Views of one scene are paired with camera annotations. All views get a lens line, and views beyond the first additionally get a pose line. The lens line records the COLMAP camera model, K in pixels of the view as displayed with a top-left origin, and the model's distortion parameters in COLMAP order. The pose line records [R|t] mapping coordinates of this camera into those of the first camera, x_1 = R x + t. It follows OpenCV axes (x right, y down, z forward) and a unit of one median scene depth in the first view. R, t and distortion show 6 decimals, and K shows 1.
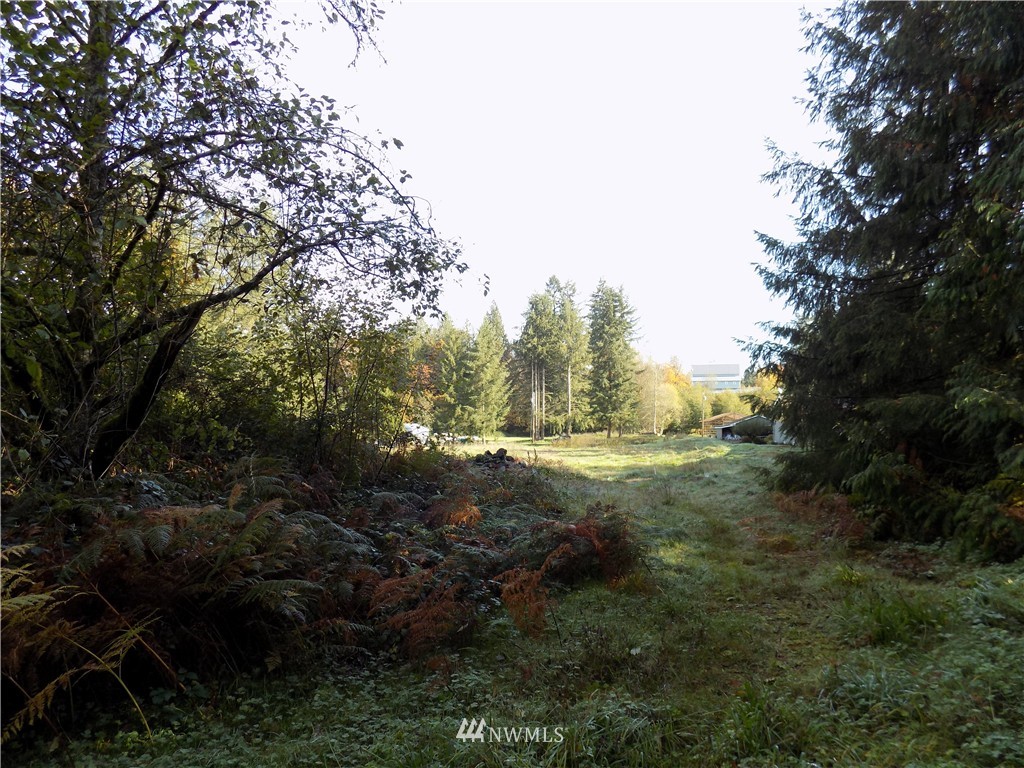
lens RADIAL K [[702.2, 0, 510.2], [0, 702.2, 385.4], [0, 0, 1]] dist [-0.073666, 0.069597]
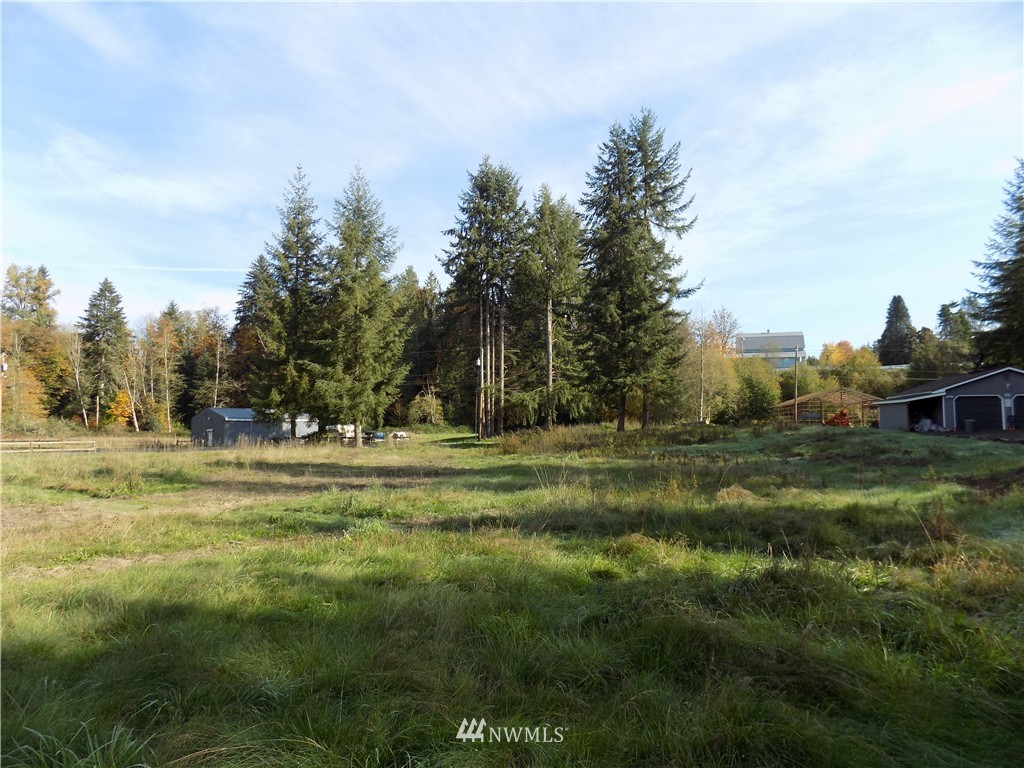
lens RADIAL K [[702.2, 0, 512.7], [0, 702.2, 390.5], [0, 0, 1]] dist [-0.073666, 0.069597]
pose [[0.999676, -0.004053, -0.025144, 0.070125], [0.004246, 0.999962, 0.007609, 0.038375], [0.025112, -0.007713, 0.999655, 0.461251]]
